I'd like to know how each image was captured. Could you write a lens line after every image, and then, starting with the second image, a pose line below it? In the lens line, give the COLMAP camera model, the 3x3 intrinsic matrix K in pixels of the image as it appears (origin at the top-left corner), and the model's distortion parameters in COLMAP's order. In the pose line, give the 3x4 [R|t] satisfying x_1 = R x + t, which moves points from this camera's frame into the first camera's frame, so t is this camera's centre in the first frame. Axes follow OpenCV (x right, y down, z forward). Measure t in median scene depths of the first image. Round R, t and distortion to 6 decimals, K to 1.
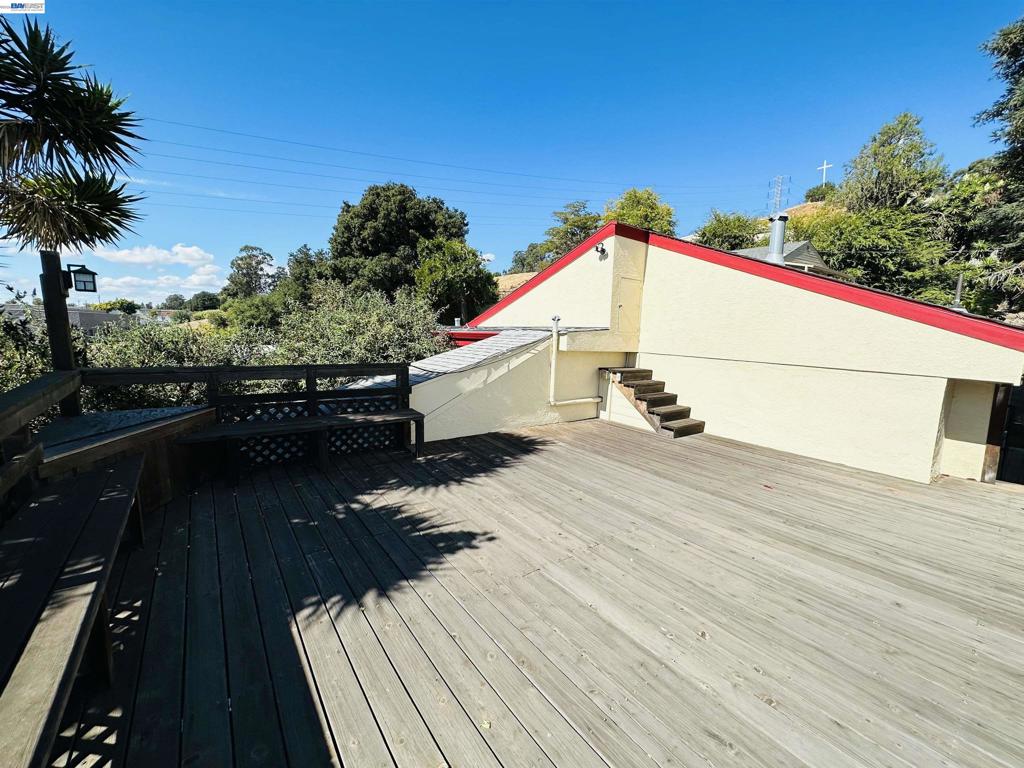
lens RADIAL K [[409.4, 0, 512.0], [0, 409.4, 384.0], [0, 0, 1]] dist [-0.001120, -0.000069]
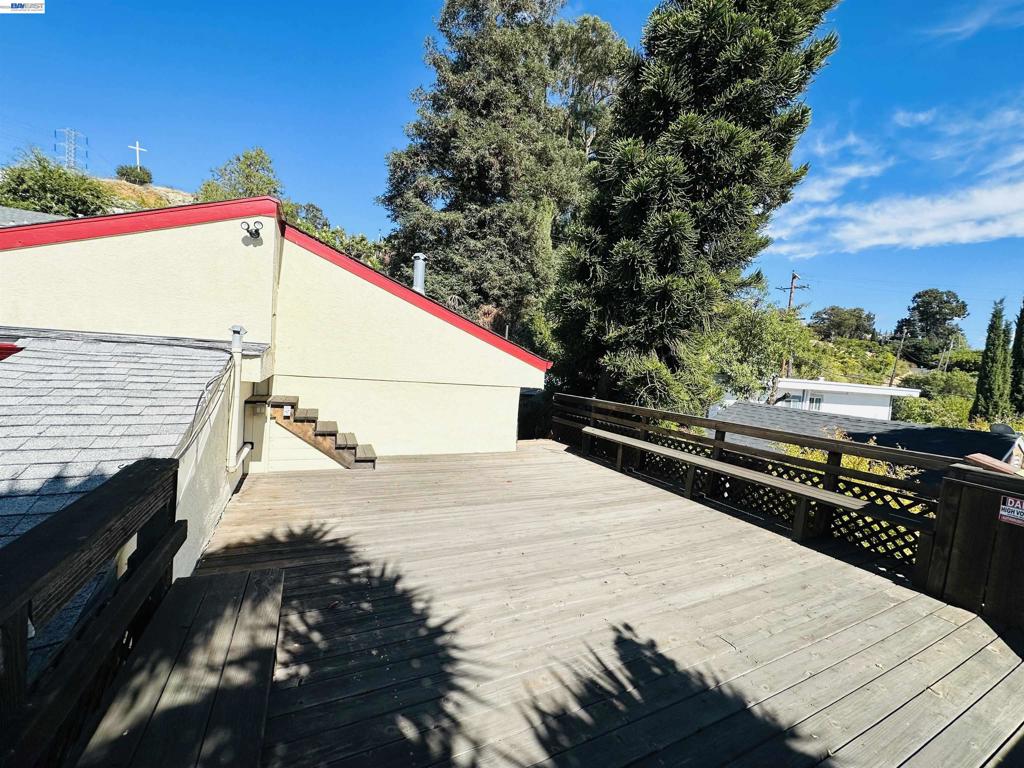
lens RADIAL K [[409.4, 0, 512.0], [0, 409.4, 384.0], [0, 0, 1]] dist [-0.001120, -0.000069]
pose [[0.181884, -0.071863, 0.980691, -0.589928], [0.062956, 0.996131, 0.061318, -0.128803], [-0.981303, 0.050588, 0.185704, 0.693399]]
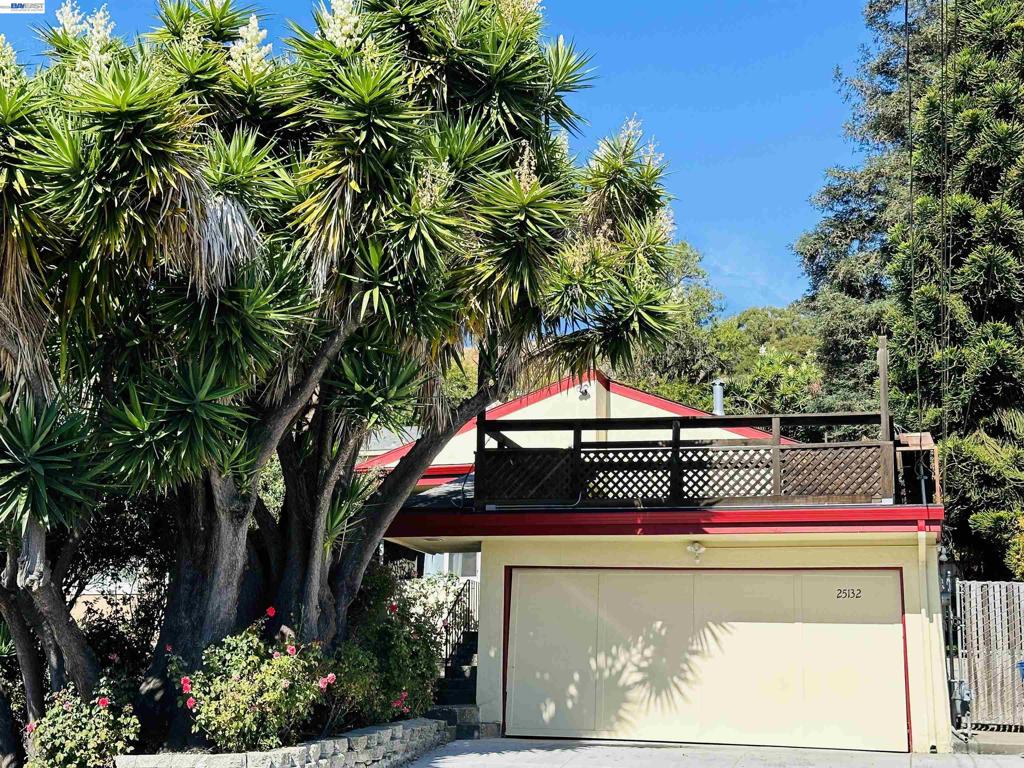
lens RADIAL K [[1420.1, 0, 512.0], [0, 1420.1, 384.0], [0, 0, 1]] dist [-0.010168, -0.006792]
pose [[0.792110, 0.118584, 0.598748, -3.339701], [0.088386, 0.948323, -0.304748, 1.175413], [-0.603945, 0.294315, 0.740695, -2.498119]]
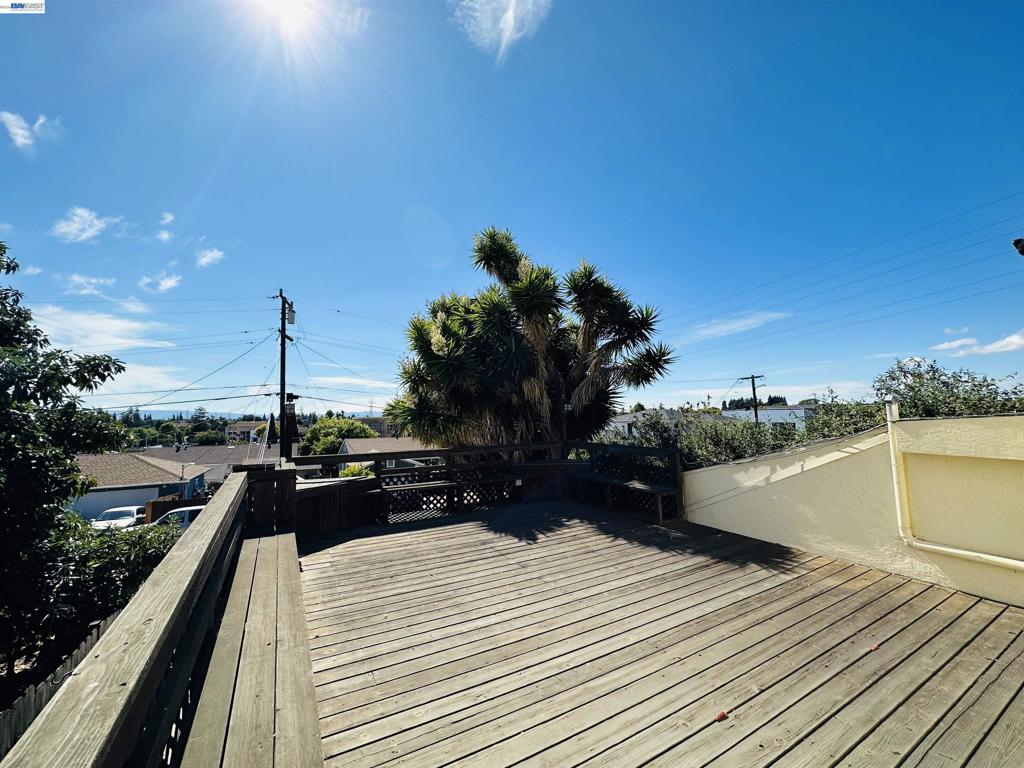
lens RADIAL K [[409.4, 0, 512.0], [0, 409.4, 384.0], [0, 0, 1]] dist [-0.001120, -0.000069]
pose [[-0.134738, -0.107325, -0.985052, 1.134797], [-0.121713, 0.988381, -0.091039, -0.078810], [0.983378, 0.107627, -0.146236, 0.729344]]
